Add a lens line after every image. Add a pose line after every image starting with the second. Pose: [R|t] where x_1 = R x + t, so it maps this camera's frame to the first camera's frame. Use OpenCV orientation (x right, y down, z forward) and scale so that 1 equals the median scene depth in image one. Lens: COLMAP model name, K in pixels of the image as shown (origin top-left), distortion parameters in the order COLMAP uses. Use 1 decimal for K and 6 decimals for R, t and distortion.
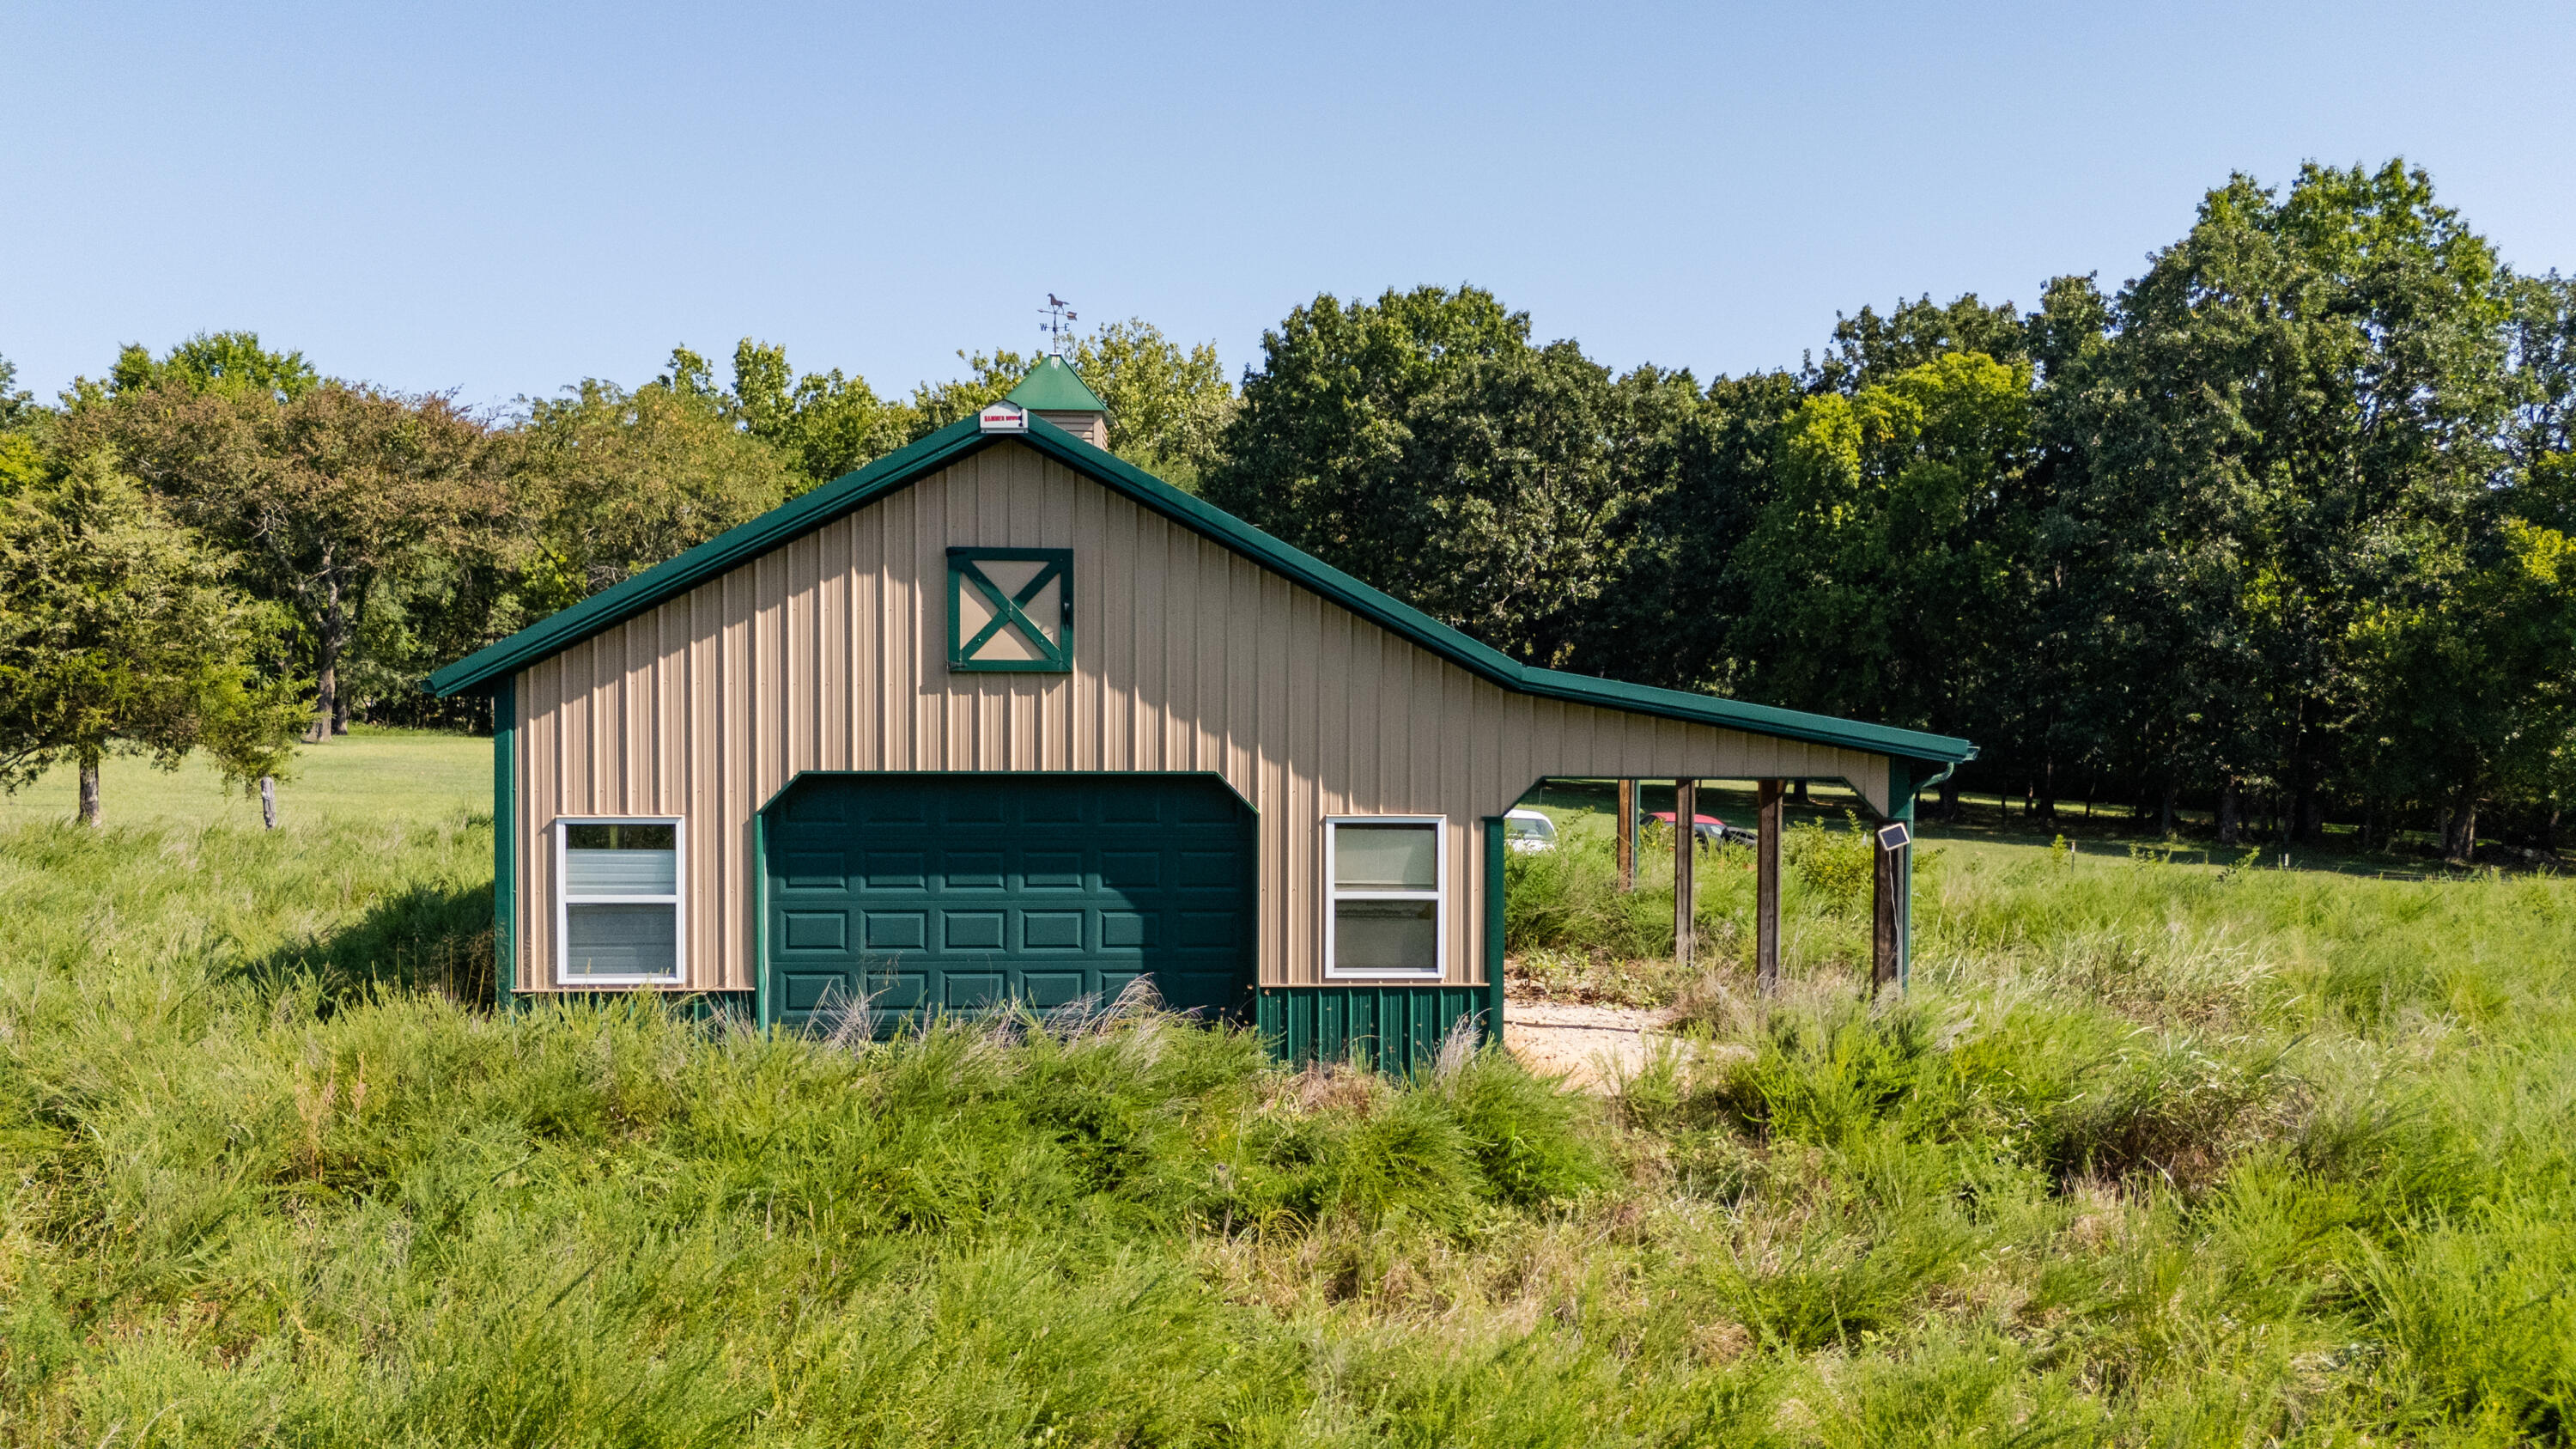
lens RADIAL K [[1898.9, 0, 1298.9], [0, 1898.9, 716.4], [0, 0, 1]] dist [0.065223, -0.064620]
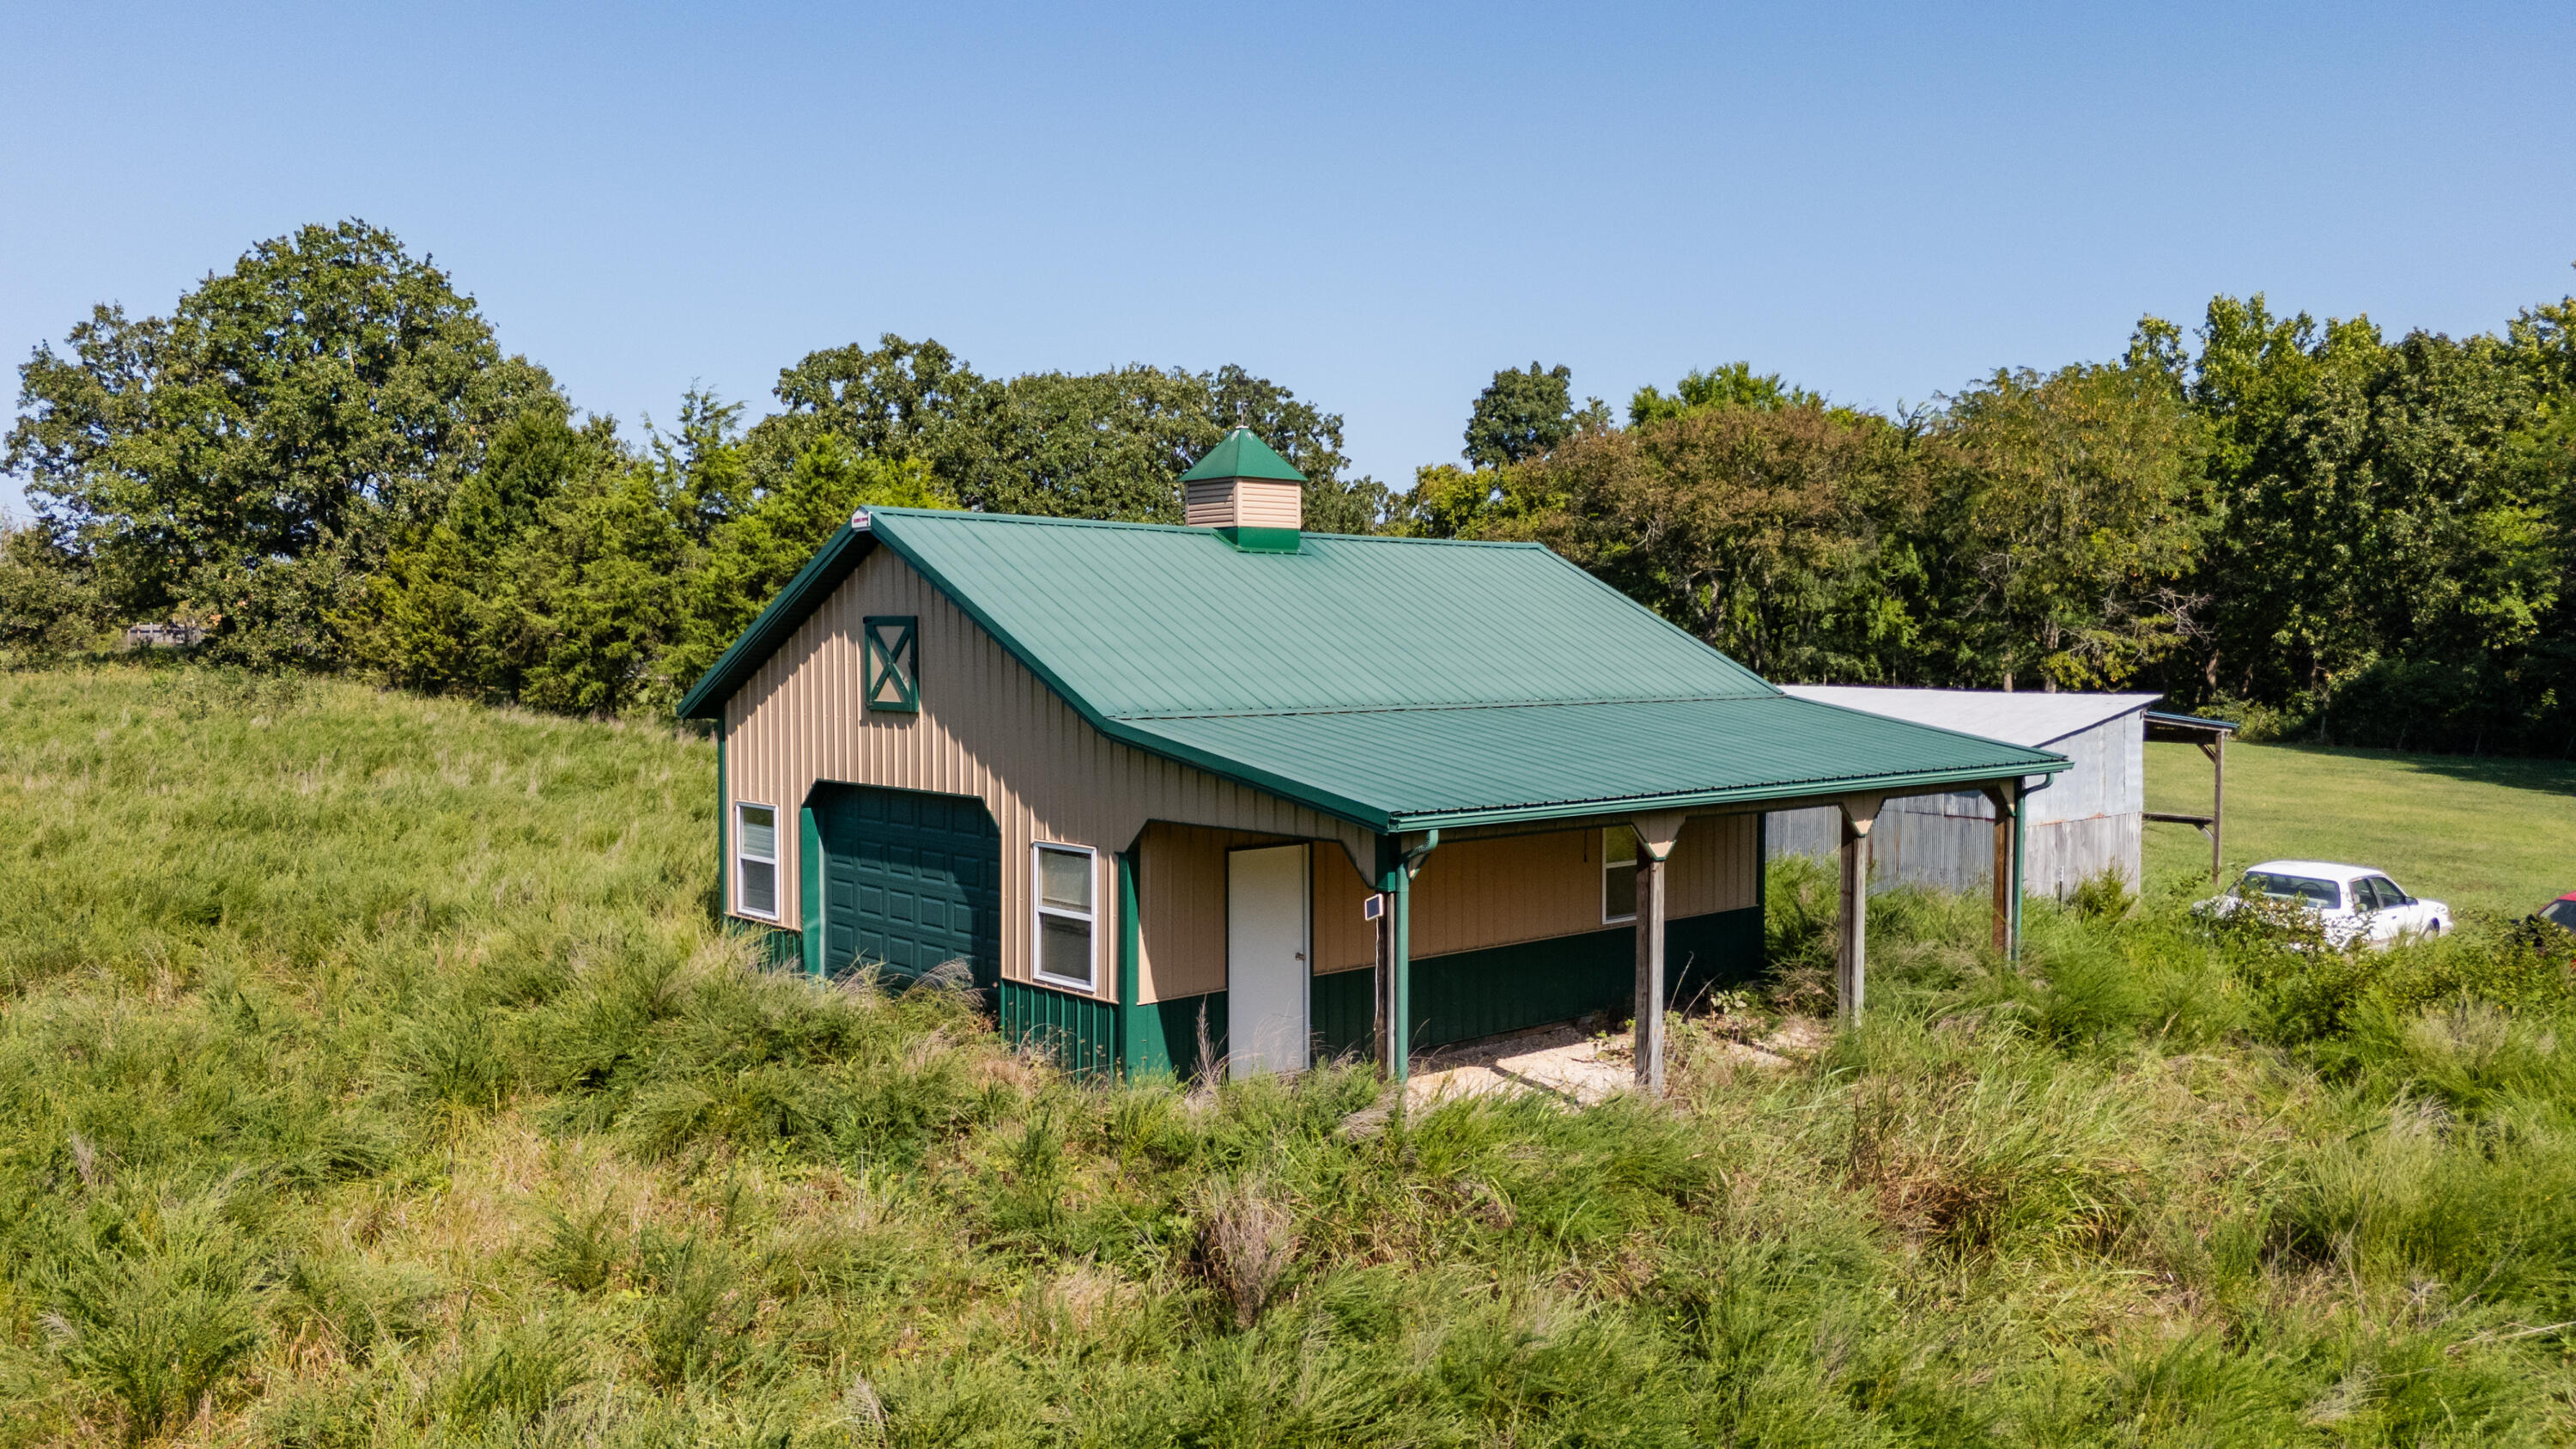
lens RADIAL K [[1898.9, 0, 1296.1], [0, 1898.9, 724.4], [0, 0, 1]] dist [0.065223, -0.064620]
pose [[0.644408, 0.029677, -0.764106, 1.018637], [-0.015055, 0.999545, 0.026125, -0.052370], [0.764534, -0.005331, 0.644562, 0.367850]]
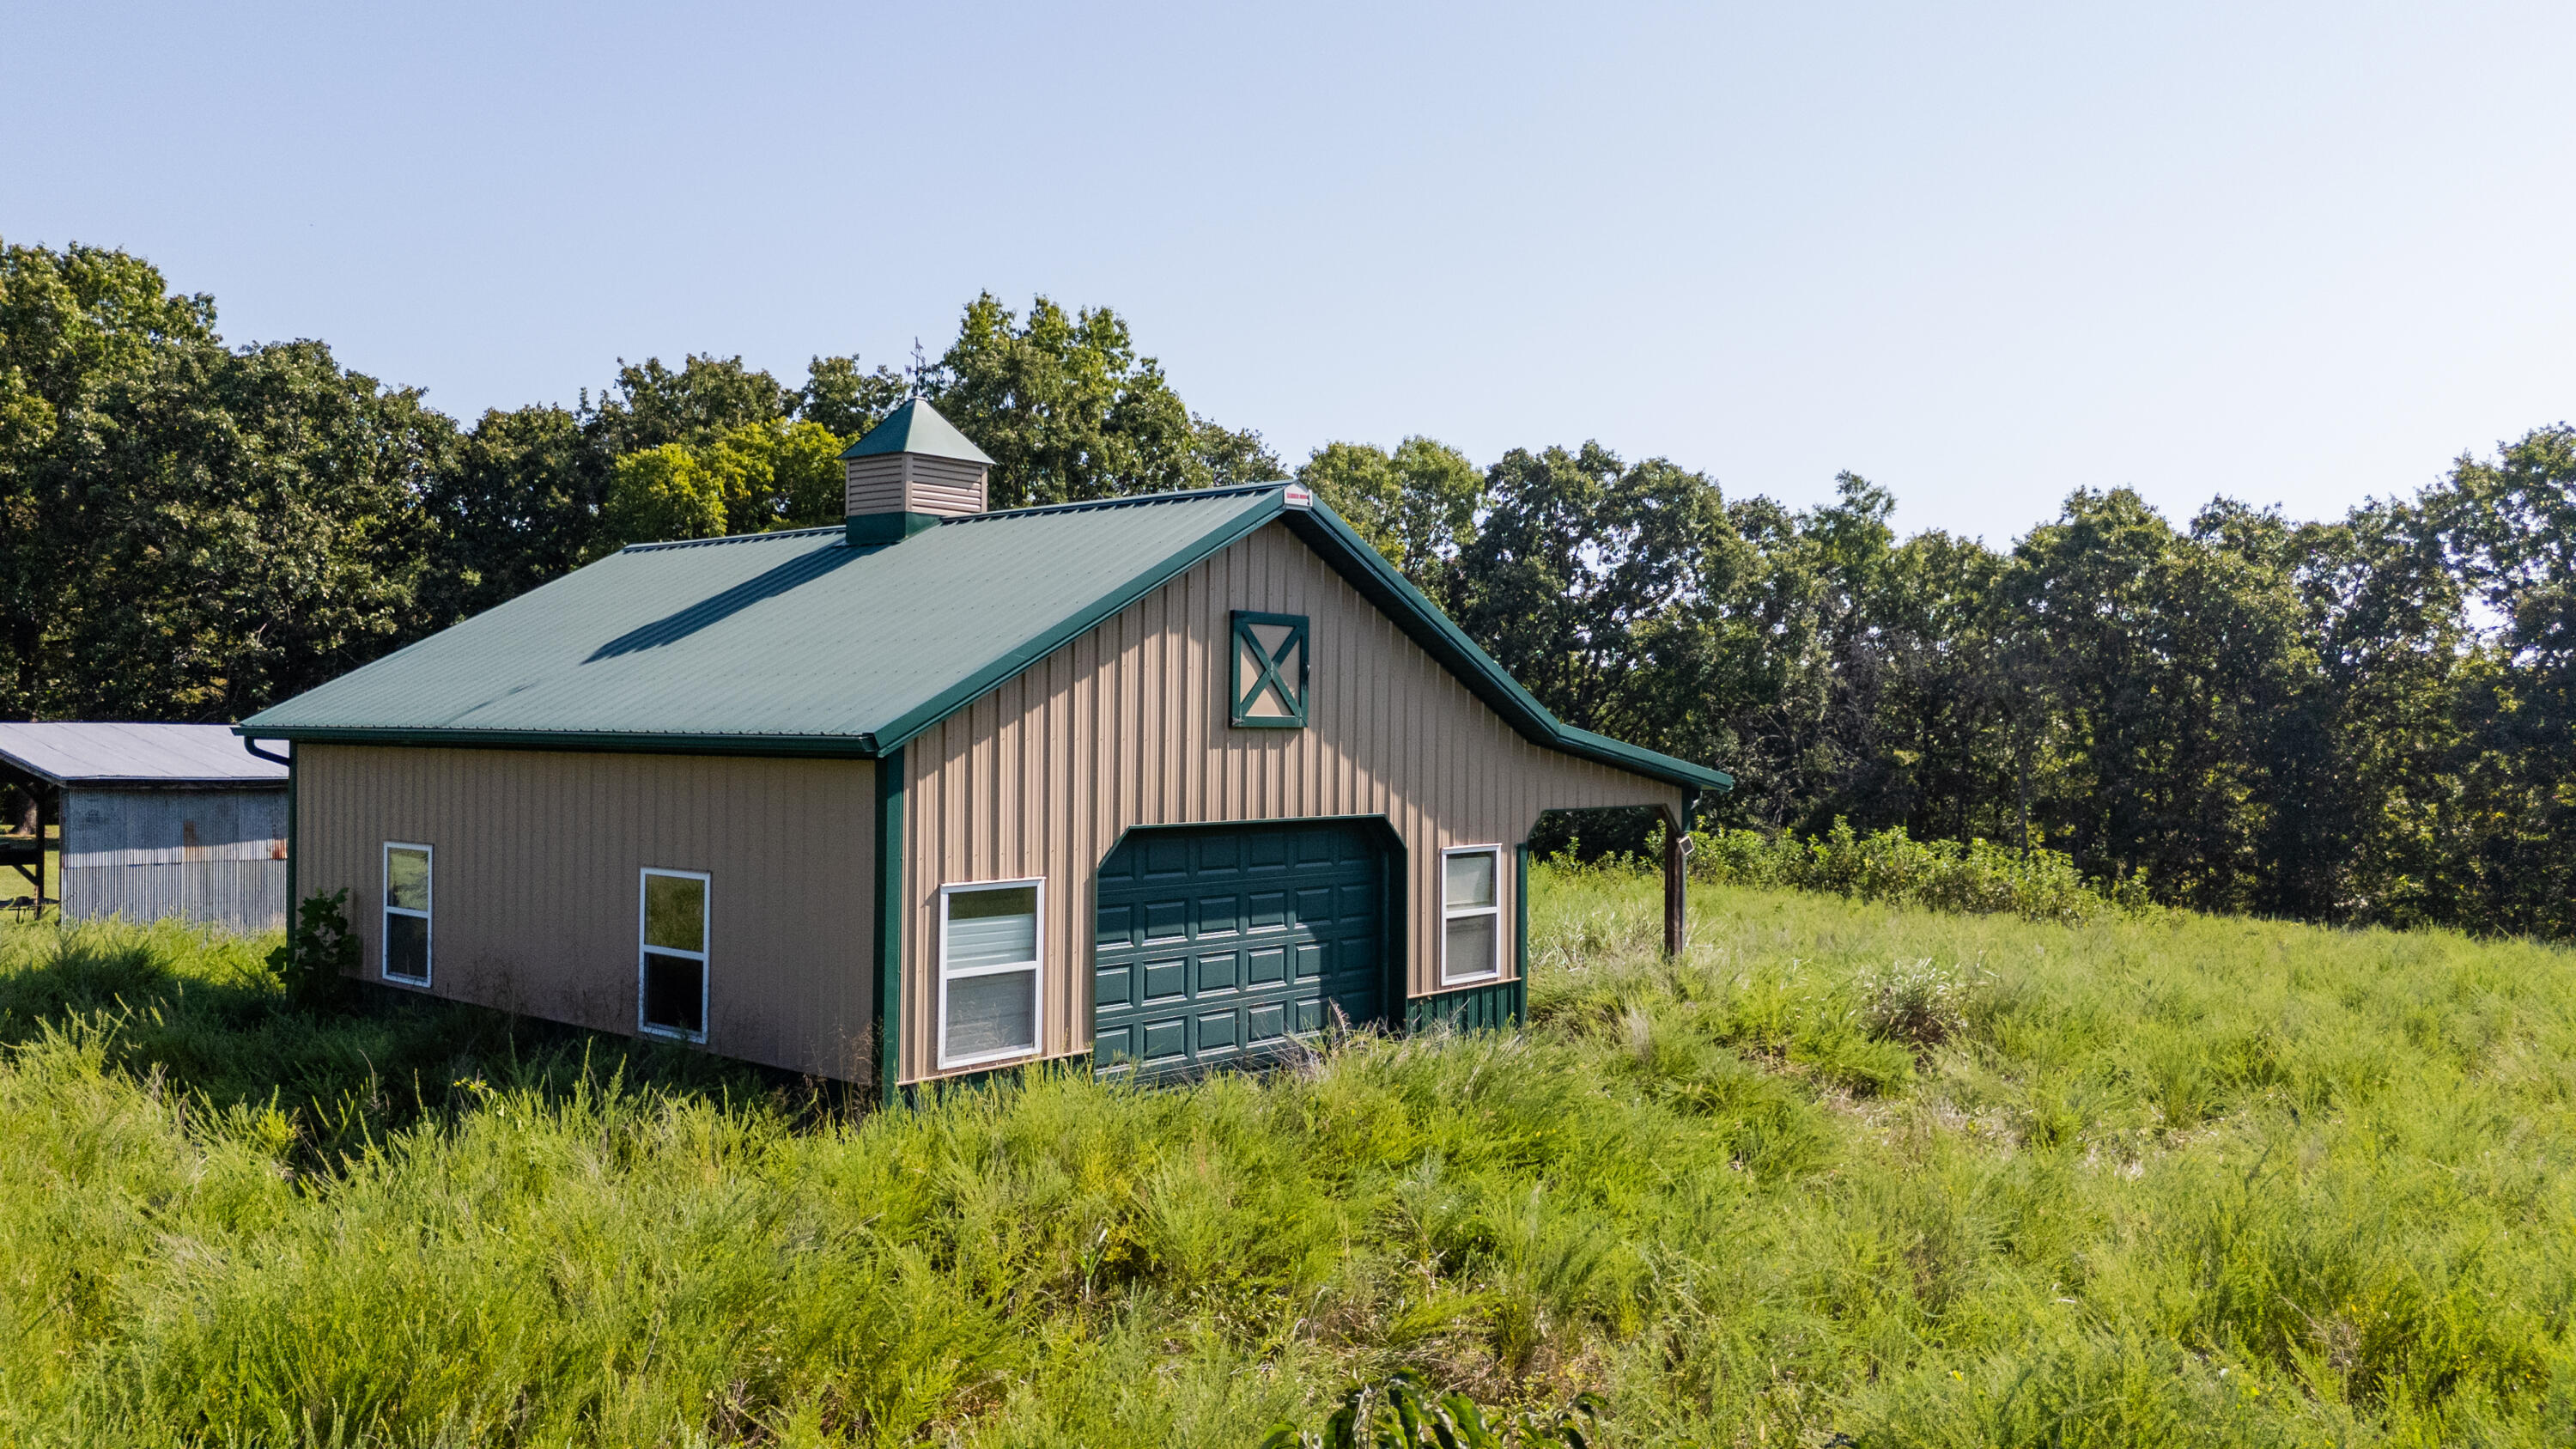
lens RADIAL K [[1898.9, 0, 1305.2], [0, 1898.9, 743.2], [0, 0, 1]] dist [0.065223, -0.064620]
pose [[0.687592, -0.003106, 0.726090, -0.914366], [0.008442, 0.999957, -0.003717, -0.010668], [-0.726048, 0.008686, 0.687589, 0.242797]]
